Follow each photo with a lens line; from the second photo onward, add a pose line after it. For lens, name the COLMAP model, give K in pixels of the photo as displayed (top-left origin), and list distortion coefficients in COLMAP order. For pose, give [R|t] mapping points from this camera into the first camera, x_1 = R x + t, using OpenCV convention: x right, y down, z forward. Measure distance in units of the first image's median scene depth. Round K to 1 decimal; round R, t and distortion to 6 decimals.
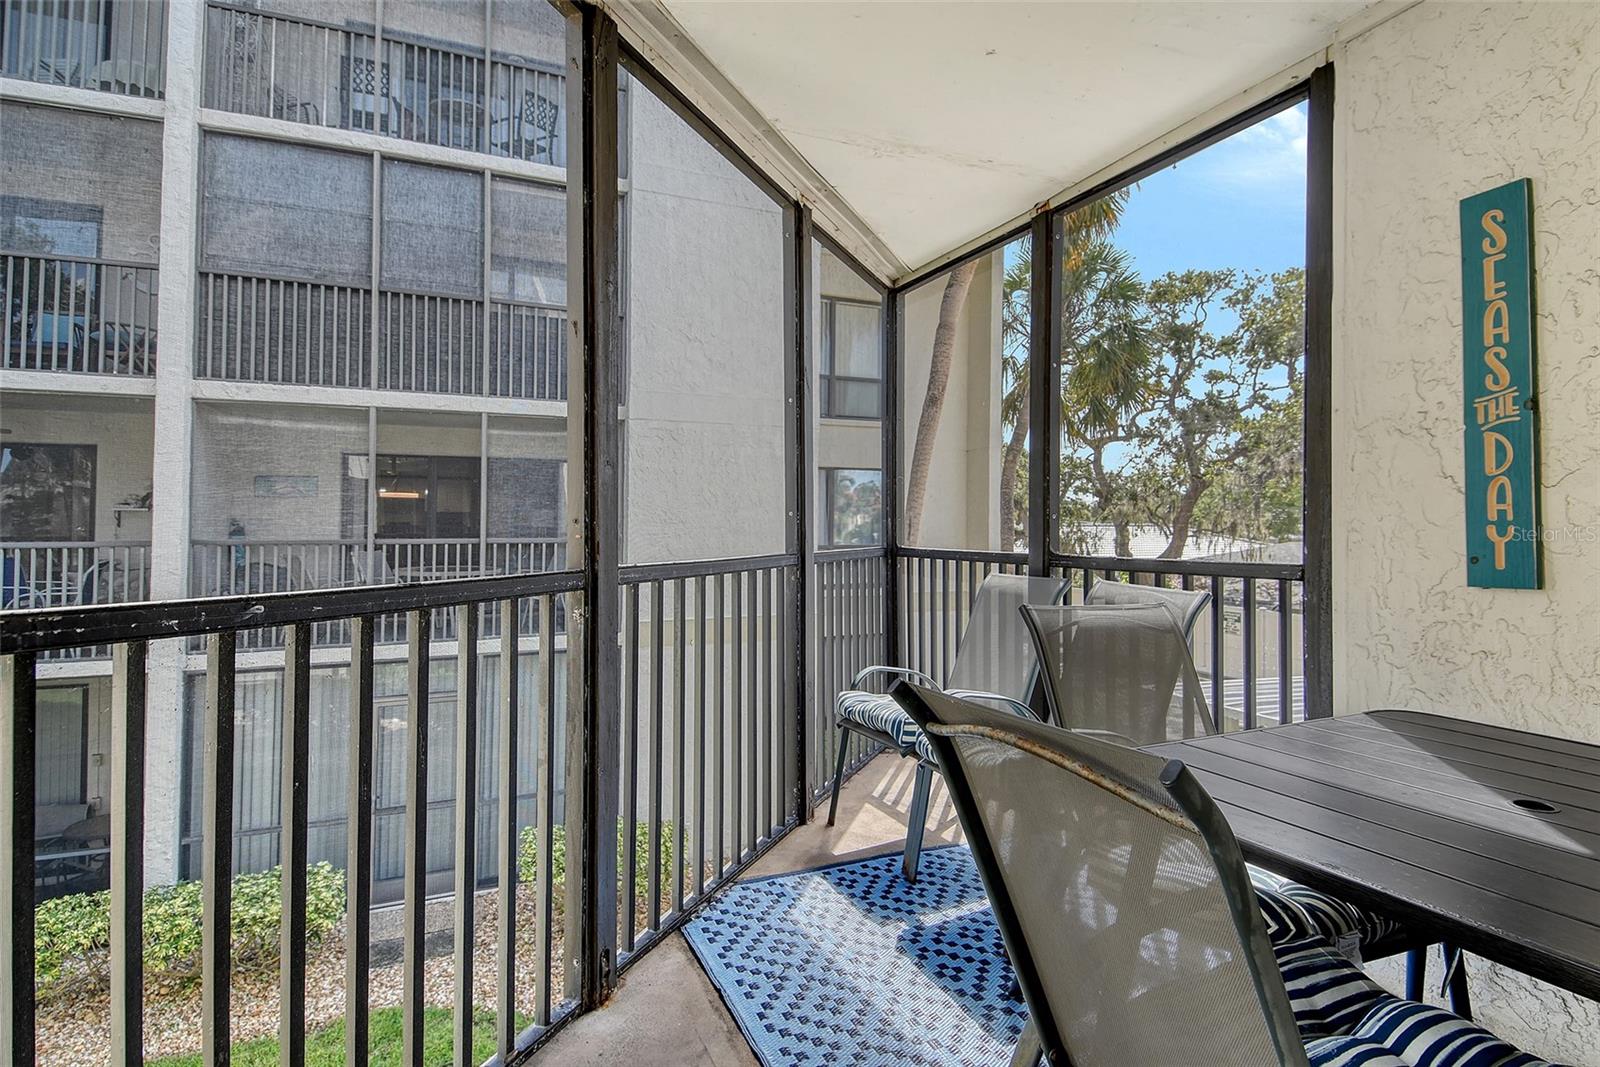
lens RADIAL K [[880.5, 0, 800.0], [0, 880.5, 533.5], [0, 0, 1]] dist [0.047878, -0.032363]
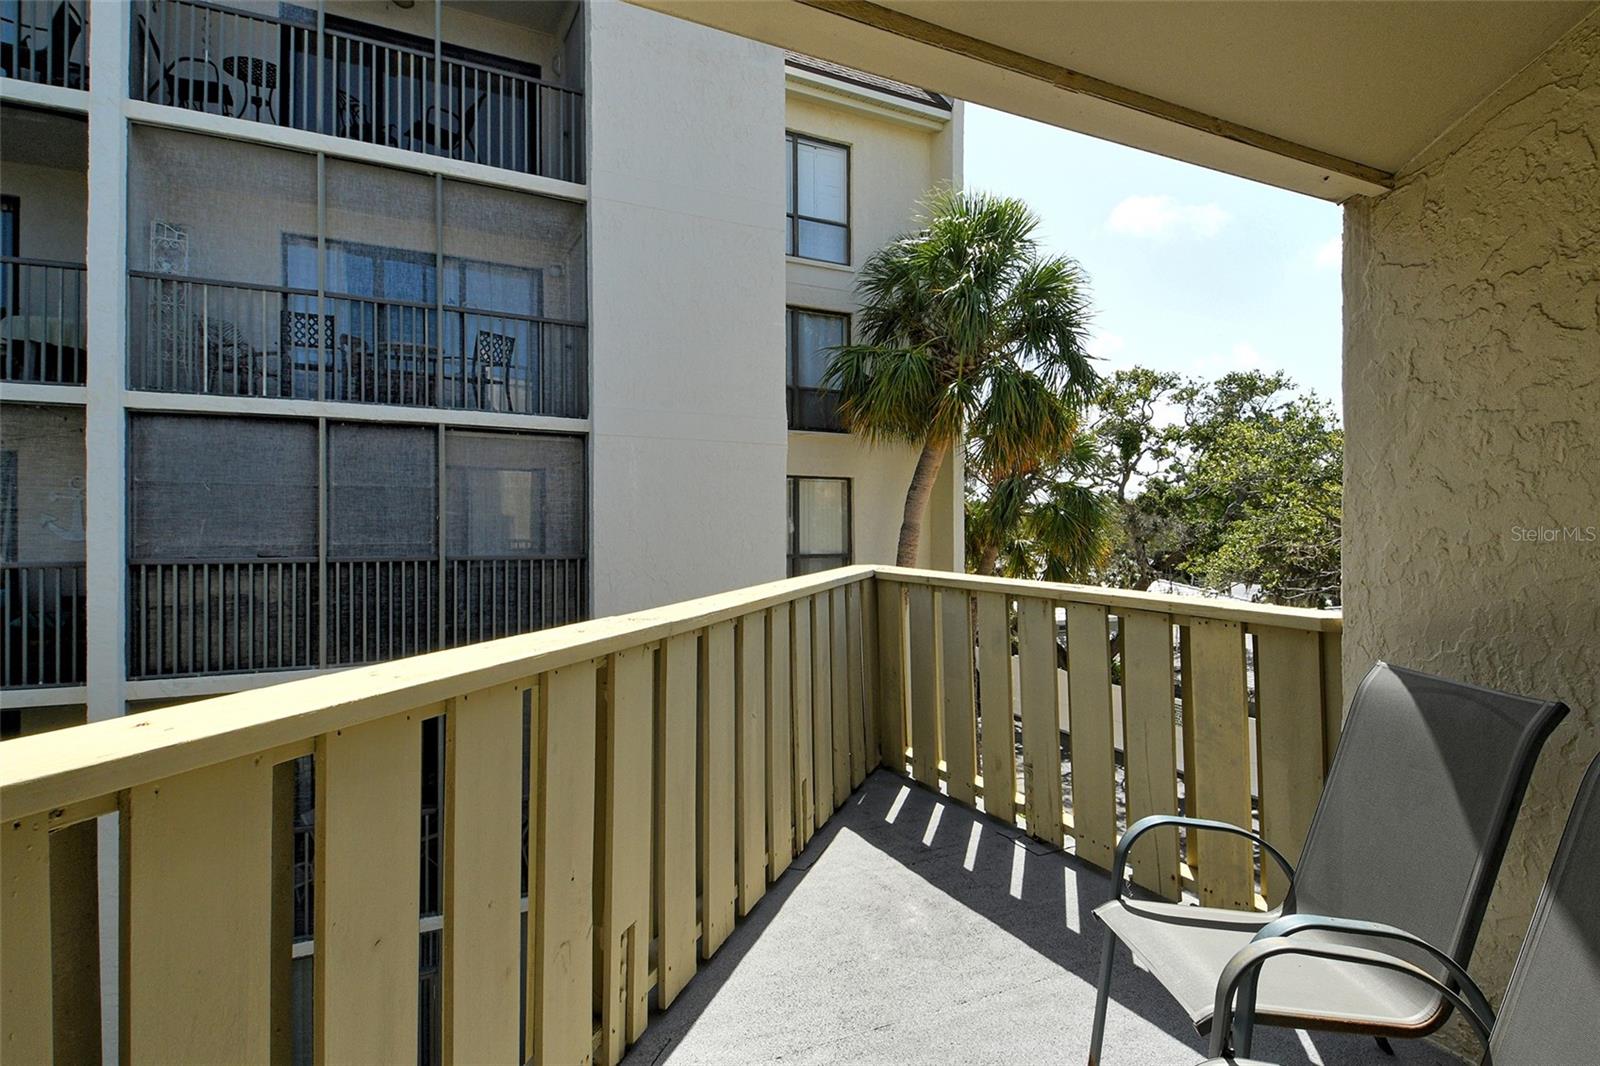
lens RADIAL K [[862.1, 0, 817.6], [0, 862.1, 509.6], [0, 0, 1]] dist [0.053588, -0.030112]
pose [[0.997887, -0.006726, 0.064626, -0.001388], [0.004575, 0.999432, 0.033373, -0.351131], [-0.064814, -0.033007, 0.997351, 0.019190]]
